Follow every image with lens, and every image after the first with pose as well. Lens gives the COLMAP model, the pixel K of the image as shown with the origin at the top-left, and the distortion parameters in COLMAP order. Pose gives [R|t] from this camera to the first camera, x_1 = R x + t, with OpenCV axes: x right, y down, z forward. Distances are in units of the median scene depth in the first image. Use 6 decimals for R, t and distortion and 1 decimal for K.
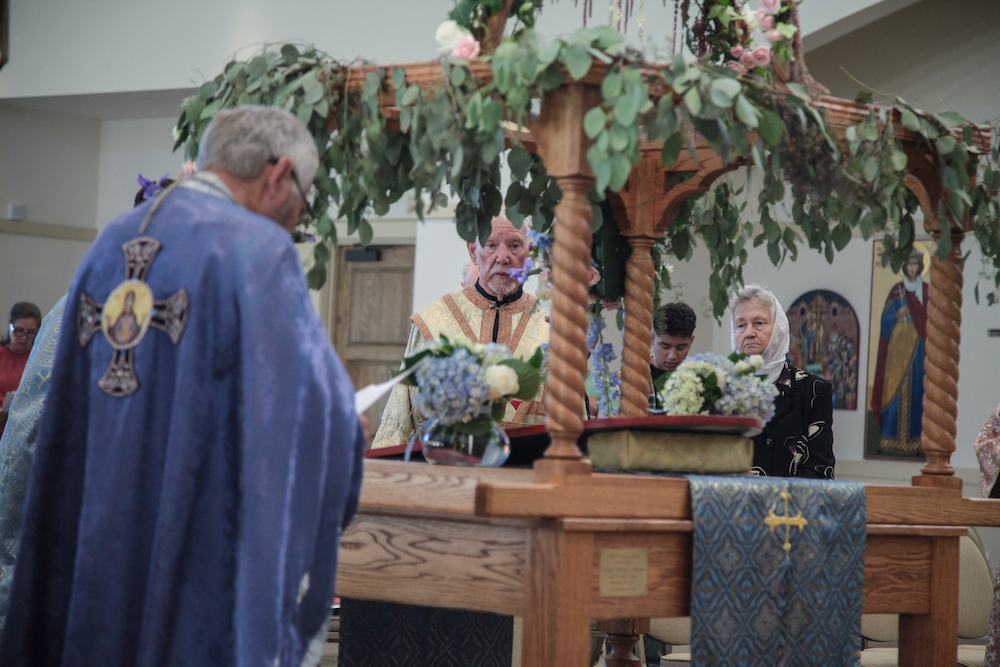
lens RADIAL K [[2951.7, 0, 499.8], [0, 2951.7, 324.3], [0, 0, 1]] dist [0.731490, -0.474865]
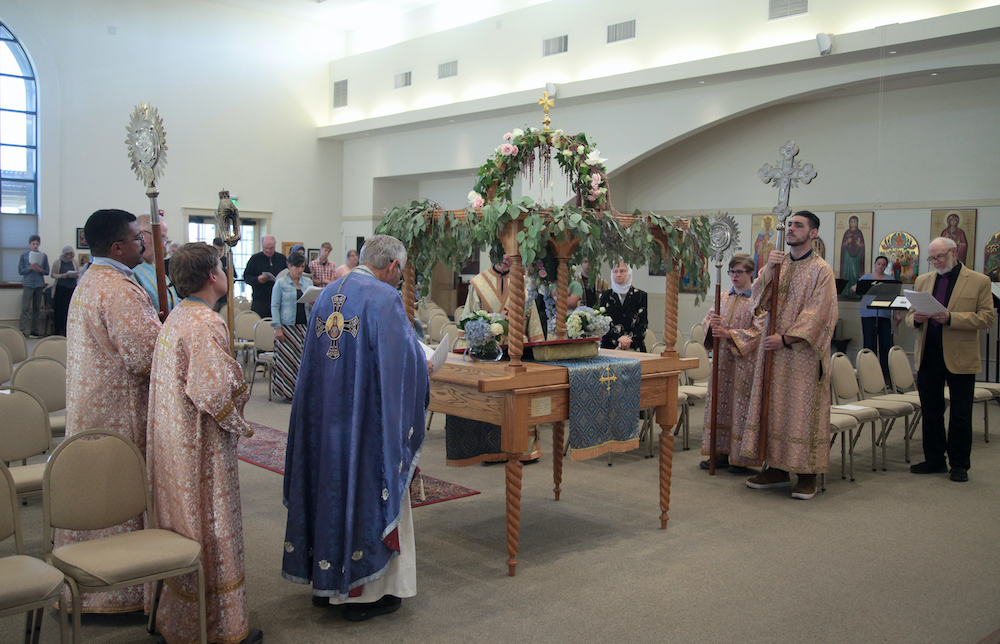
lens RADIAL K [[961.6, 0, 495.8], [0, 961.6, 300.1], [0, 0, 1]] dist [0.018997, 0.019174]
pose [[0.995970, -0.026763, -0.085605, 0.072498], [0.033321, 0.996542, 0.076122, -0.070578], [0.083271, -0.078668, 0.993417, 0.161954]]
